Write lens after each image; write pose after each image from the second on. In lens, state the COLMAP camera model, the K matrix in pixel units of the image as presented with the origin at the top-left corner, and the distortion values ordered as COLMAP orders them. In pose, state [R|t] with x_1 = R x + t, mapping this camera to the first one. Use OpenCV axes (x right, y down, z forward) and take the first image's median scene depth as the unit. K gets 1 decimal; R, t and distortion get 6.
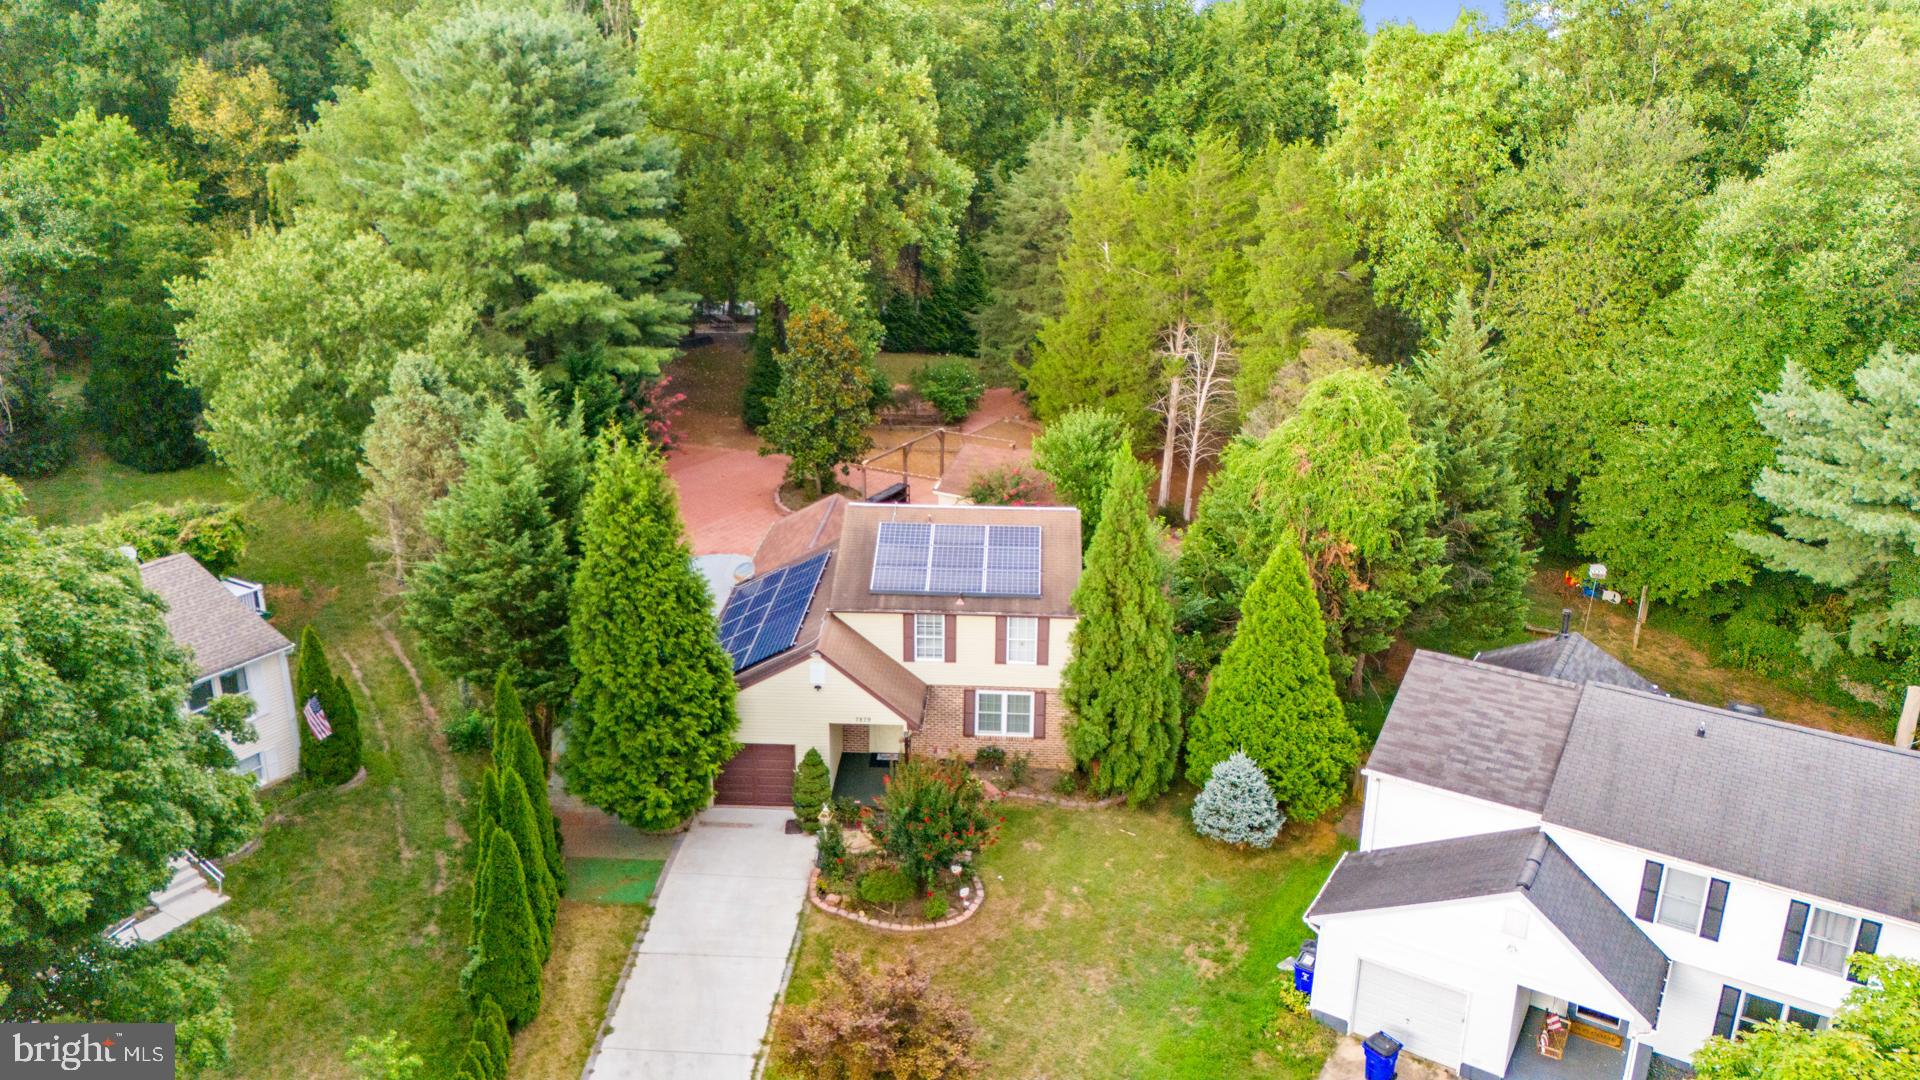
lens RADIAL K [[1461.8, 0, 960.0], [0, 1461.8, 540.0], [0, 0, 1]] dist [0.067696, -0.000403]
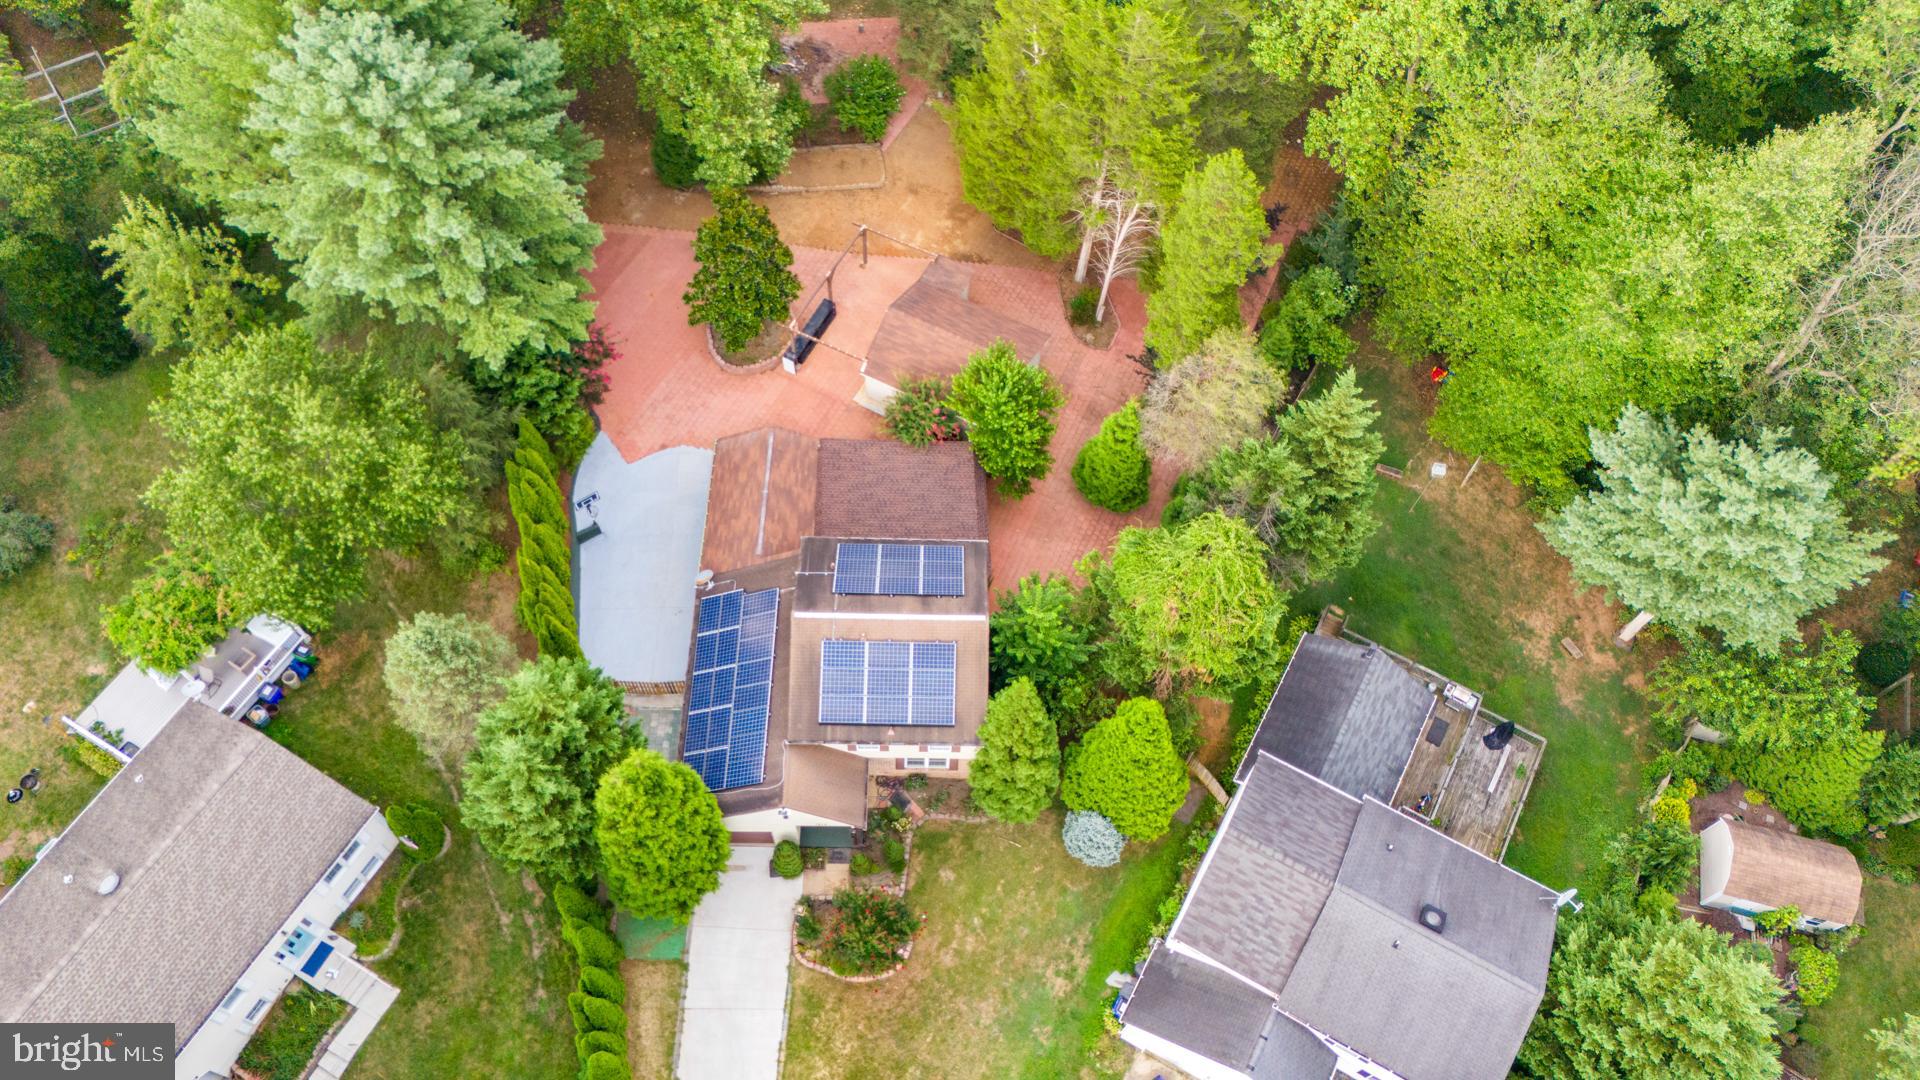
lens RADIAL K [[1461.8, 0, 960.0], [0, 1461.8, 540.0], [0, 0, 1]] dist [0.067696, -0.000403]
pose [[0.998963, -0.024449, 0.038415, 0.014808], [-0.008555, 0.727836, 0.685698, -0.936417], [-0.044725, -0.685316, 0.726872, 0.184167]]
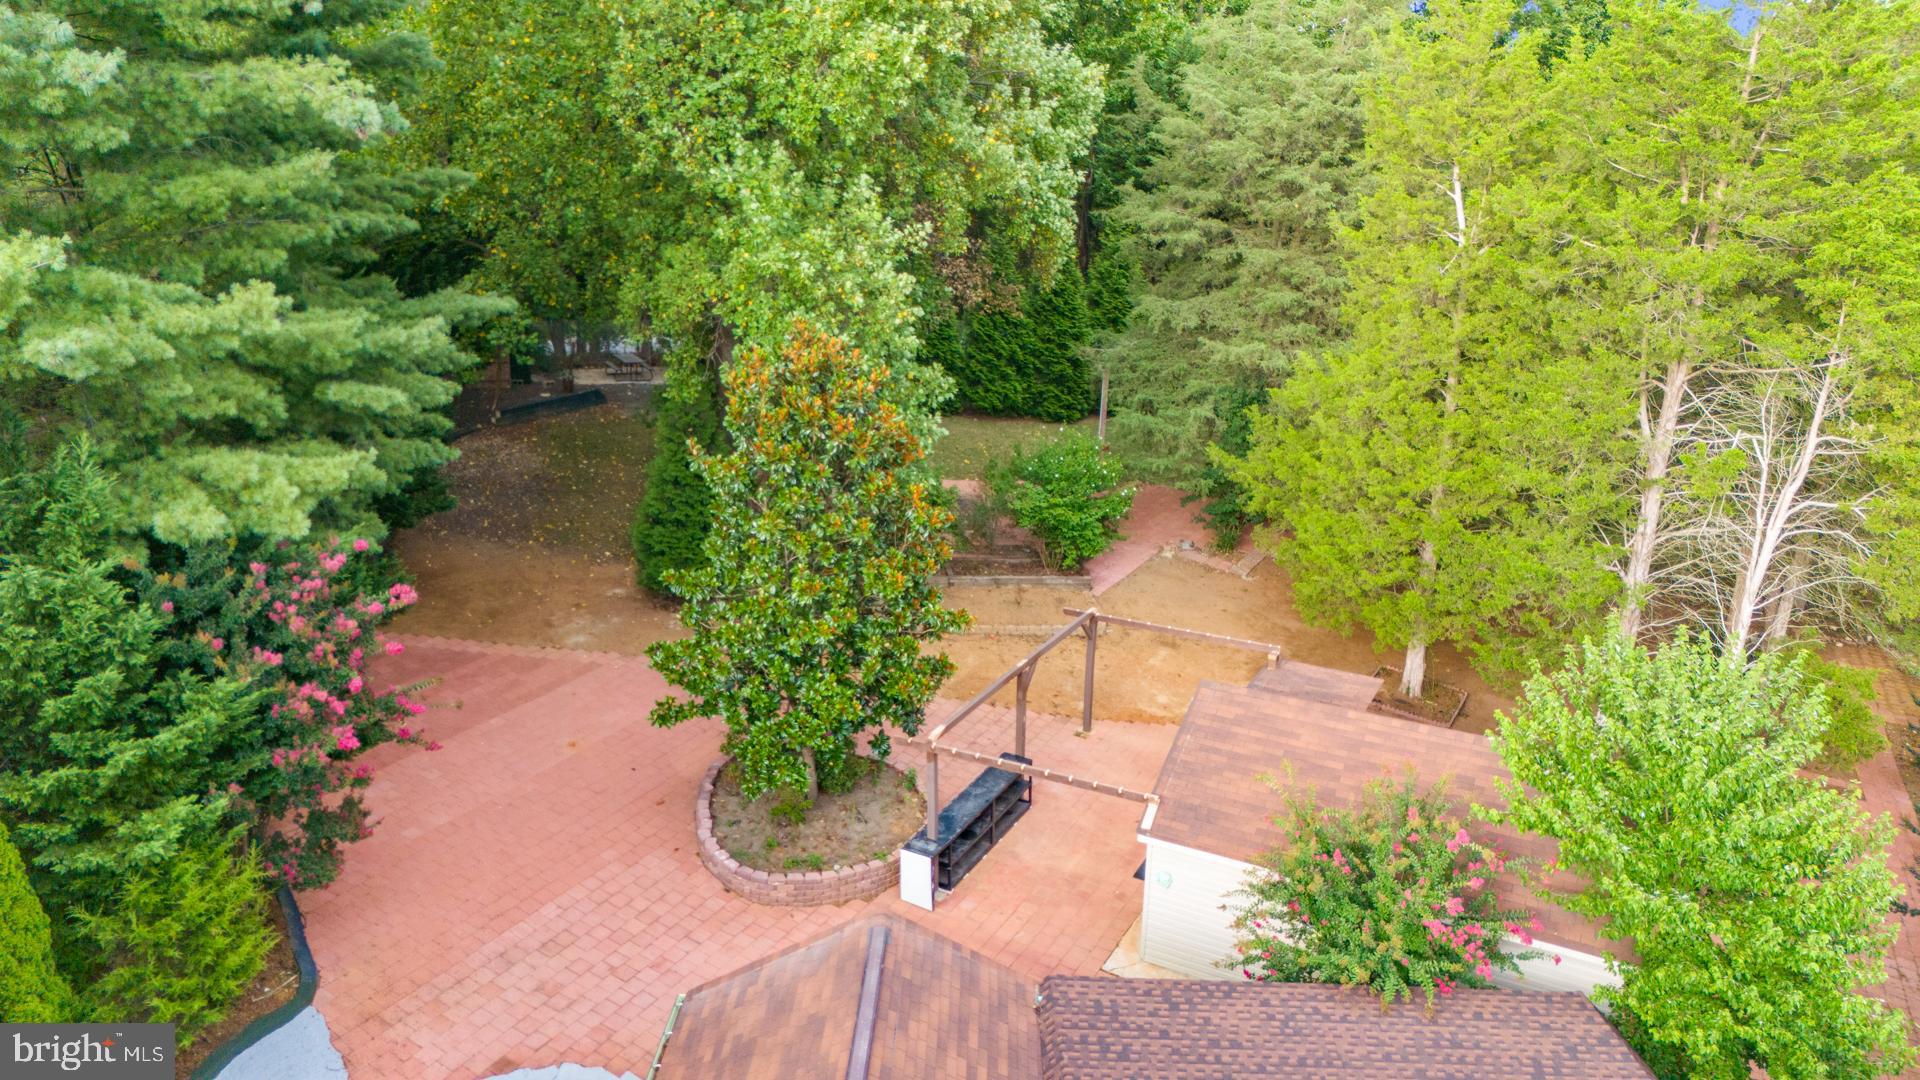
lens RADIAL K [[1381.5, 0, 960.0], [0, 1381.5, 540.0], [0, 0, 1]] dist [0.055941, -0.000249]
pose [[0.999354, -0.009967, 0.034540, -0.100549], [0.010599, 0.999779, -0.018145, -0.137820], [-0.034352, 0.018499, 0.999239, 0.907876]]
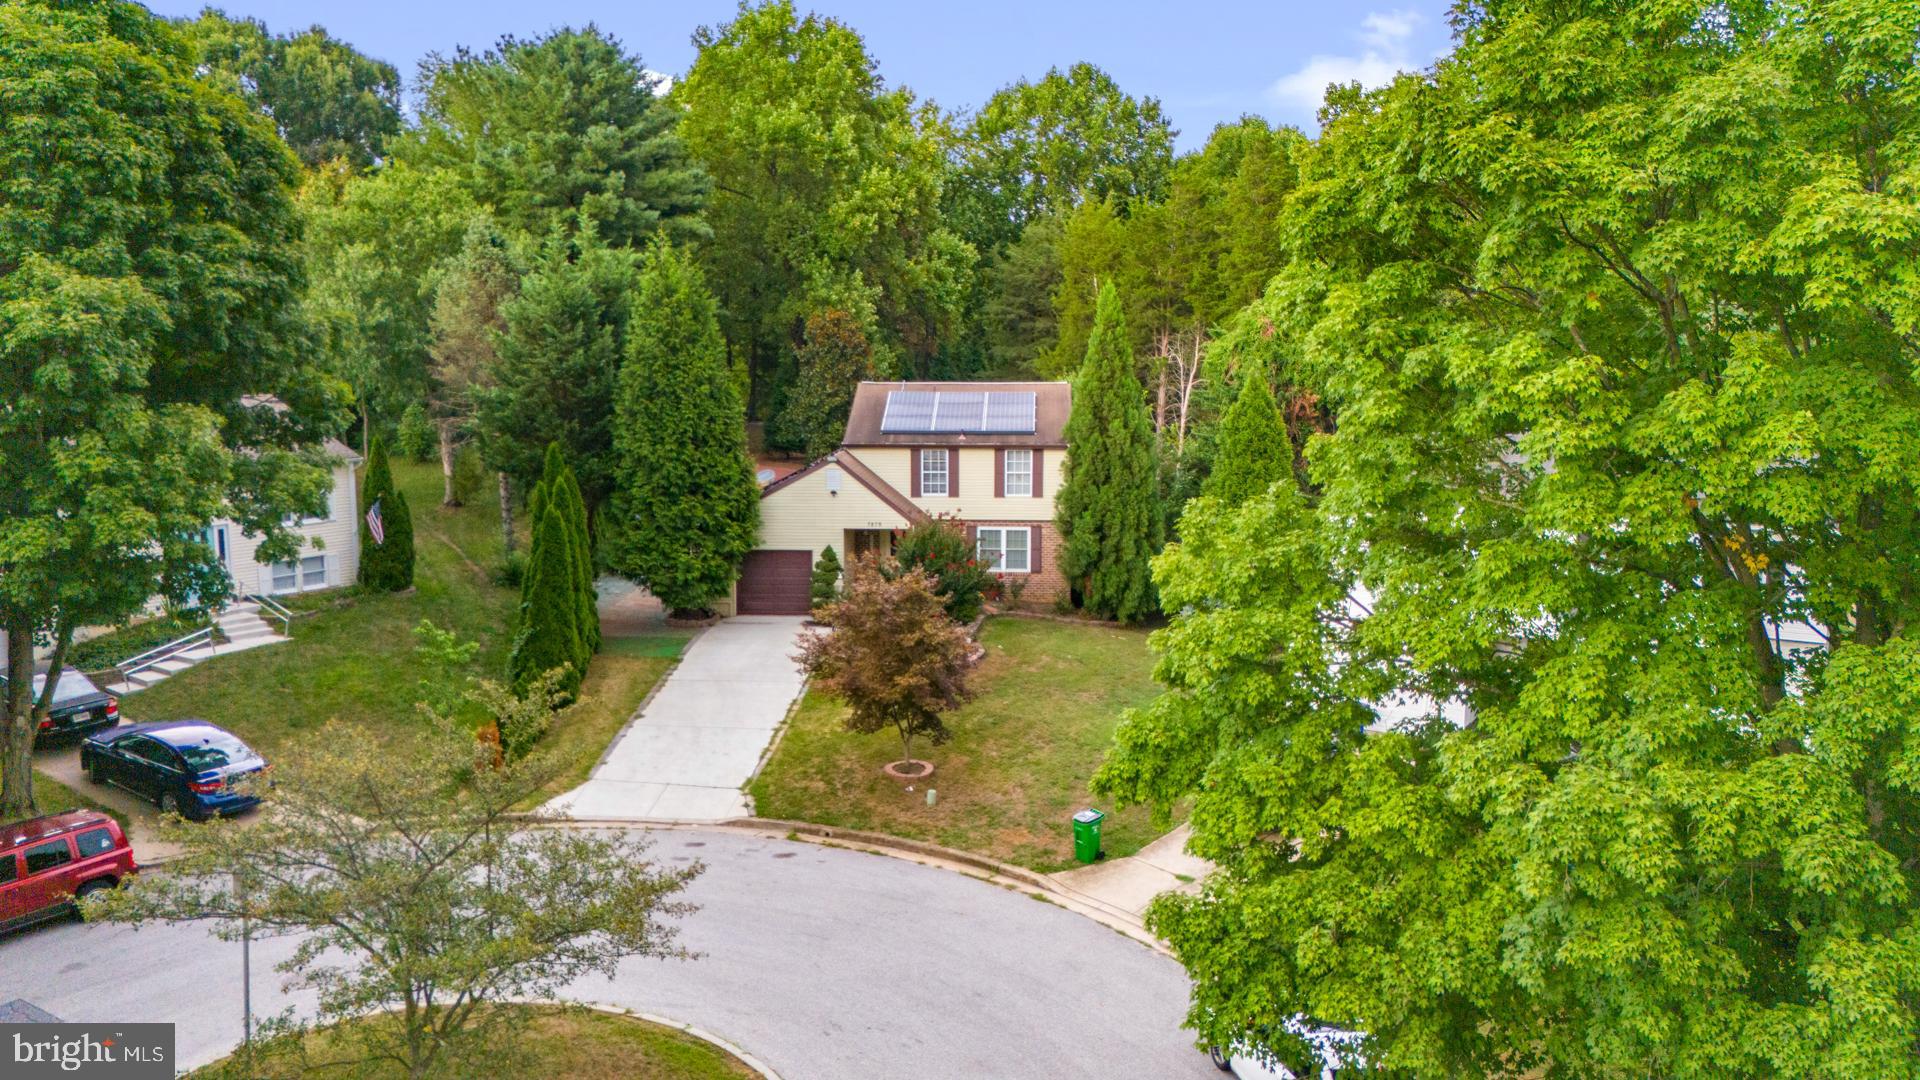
lens RADIAL K [[1478.1, 0, 960.0], [0, 1478.1, 540.0], [0, 0, 1]] dist [0.082143, -0.000150]
pose [[0.999986, -0.003394, -0.003946, 0.002253], [0.002479, 0.977210, -0.212259, 0.350318], [0.004576, 0.212247, 0.977205, -0.076934]]
